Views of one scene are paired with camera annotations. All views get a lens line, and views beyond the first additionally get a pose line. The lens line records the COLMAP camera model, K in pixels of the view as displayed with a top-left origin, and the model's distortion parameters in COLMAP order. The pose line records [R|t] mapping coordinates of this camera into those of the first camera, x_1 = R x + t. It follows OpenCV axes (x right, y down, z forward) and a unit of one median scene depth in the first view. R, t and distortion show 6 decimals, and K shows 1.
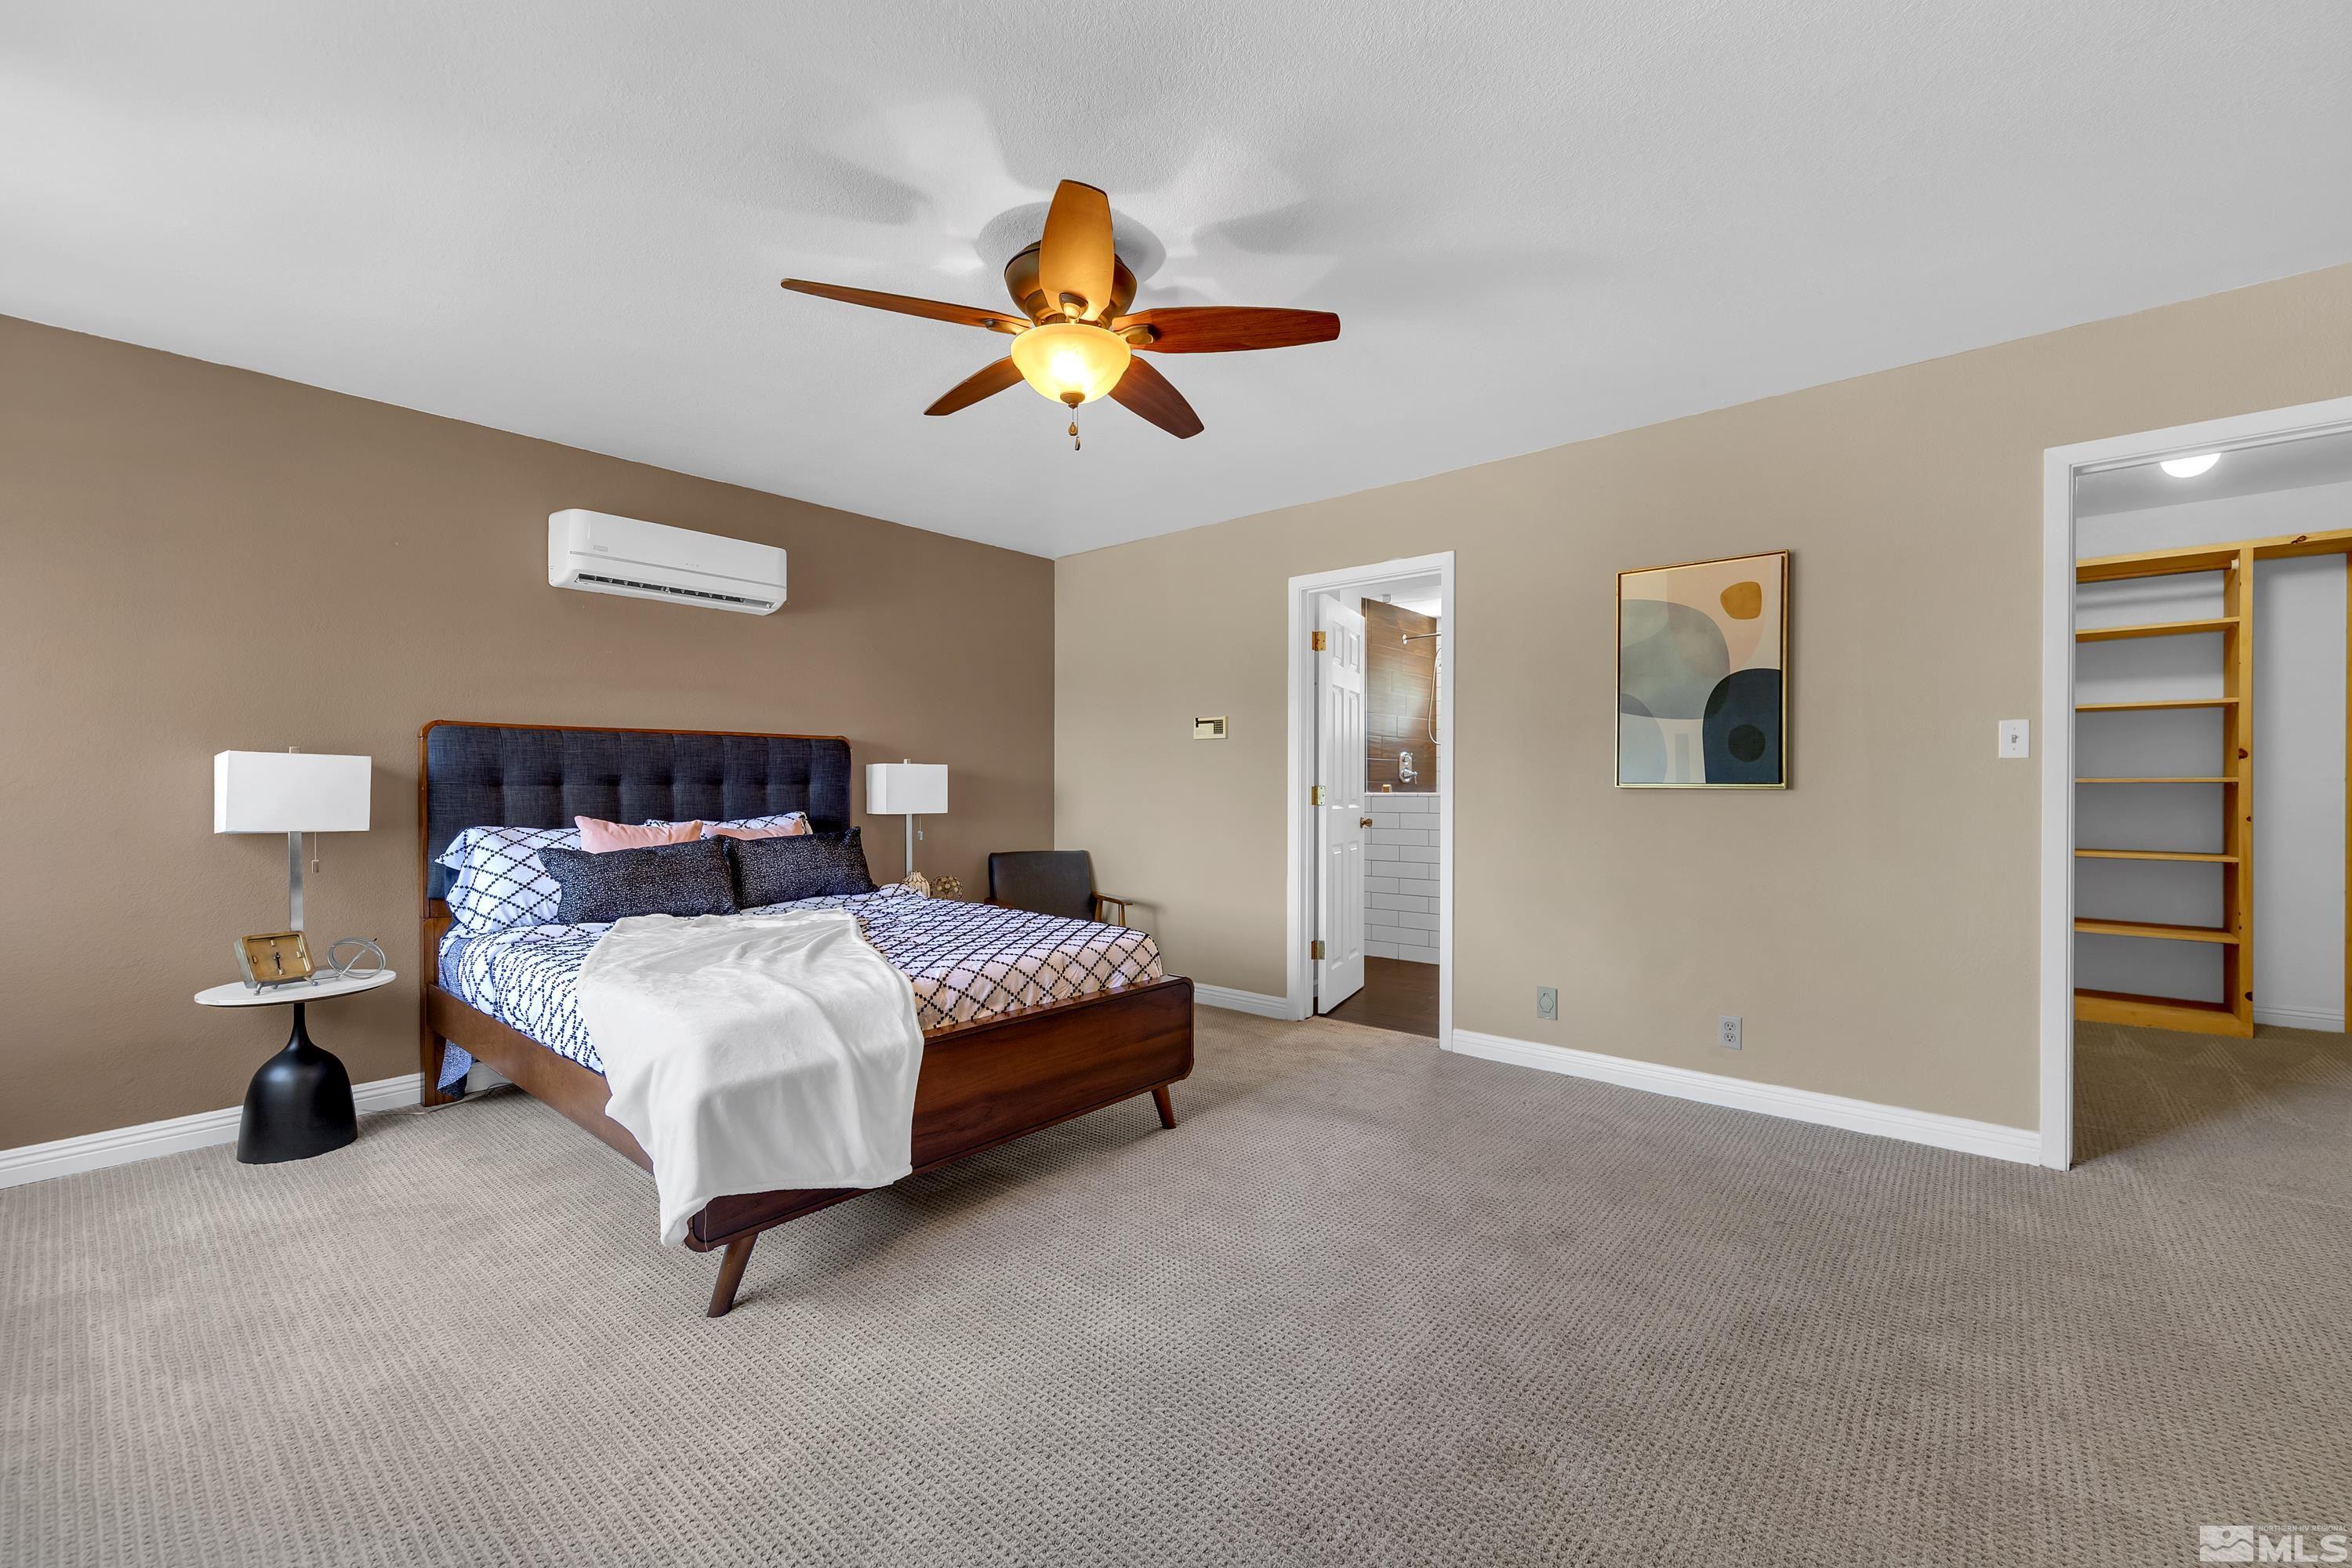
lens RADIAL K [[1000.2, 0, 1154.7], [0, 1000.2, 786.5], [0, 0, 1]] dist [0.002449, -0.000211]
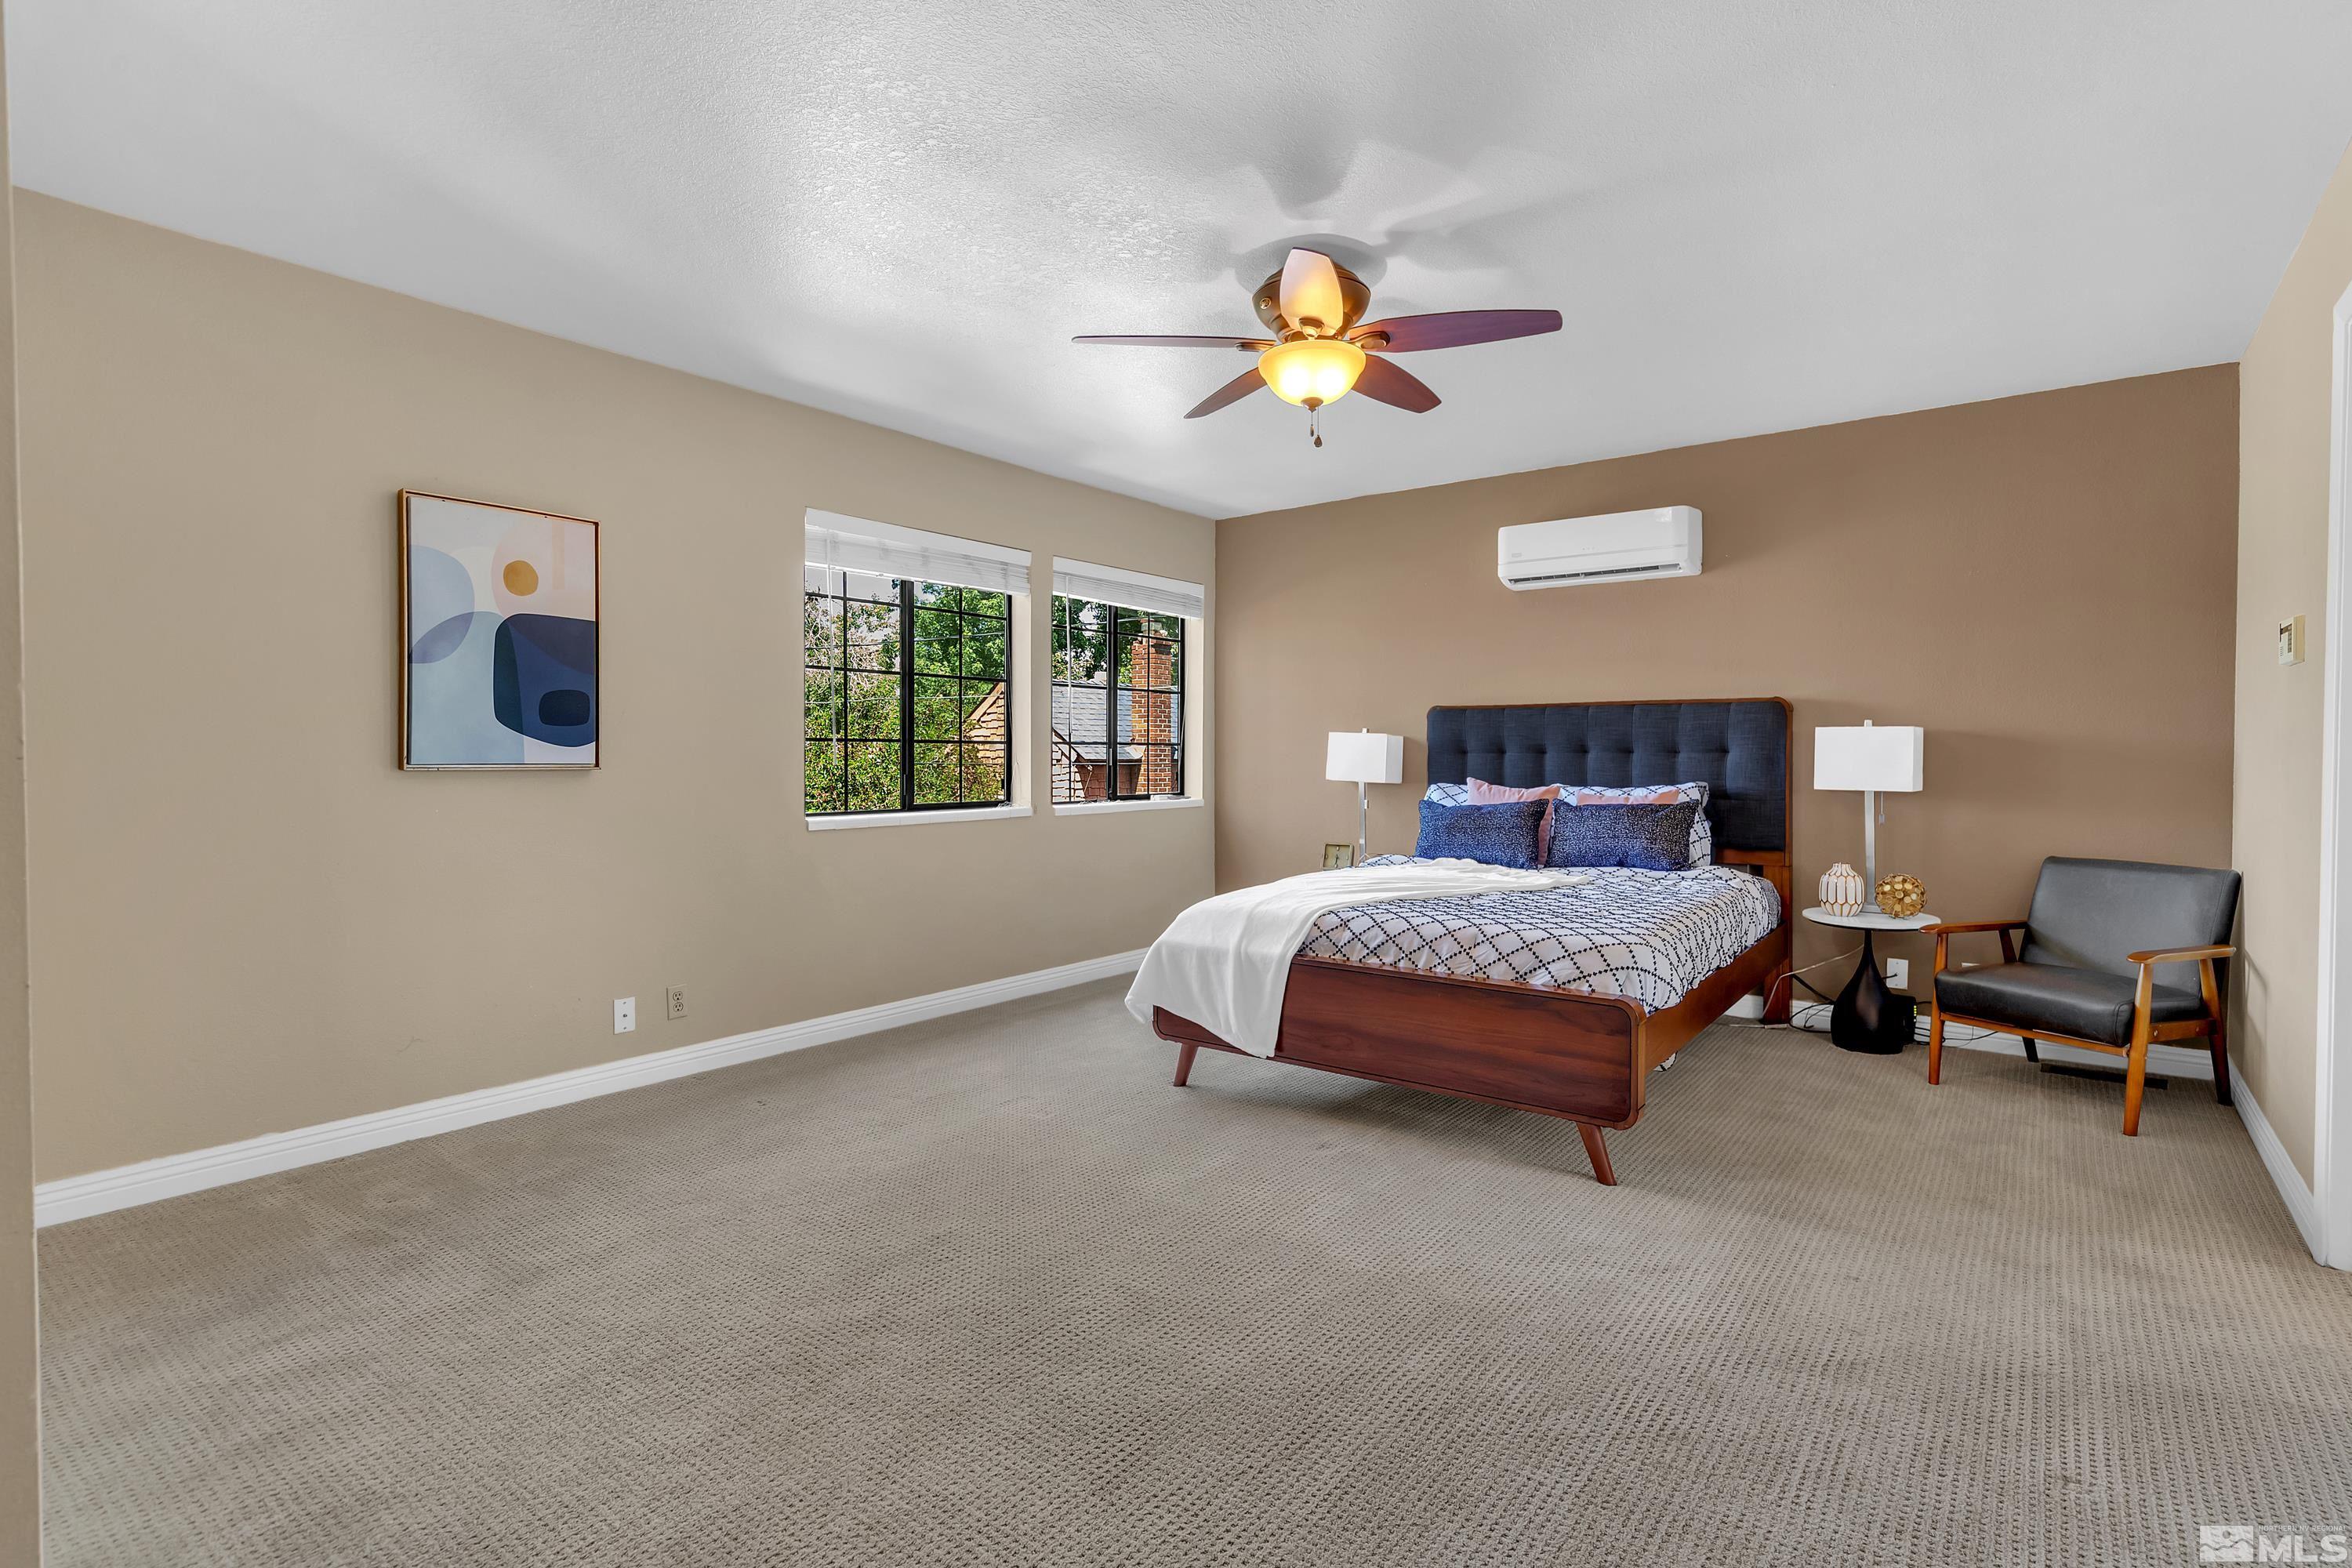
lens RADIAL K [[1110.3, 0, 1156.0], [0, 1110.3, 770.7], [0, 0, 1]] dist [0.008161, -0.002008]
pose [[0.030266, 0.016810, -0.999401, 0.810511], [-0.004000, 0.999853, 0.016697, -0.000855], [0.999534, 0.003492, 0.030328, 0.562821]]
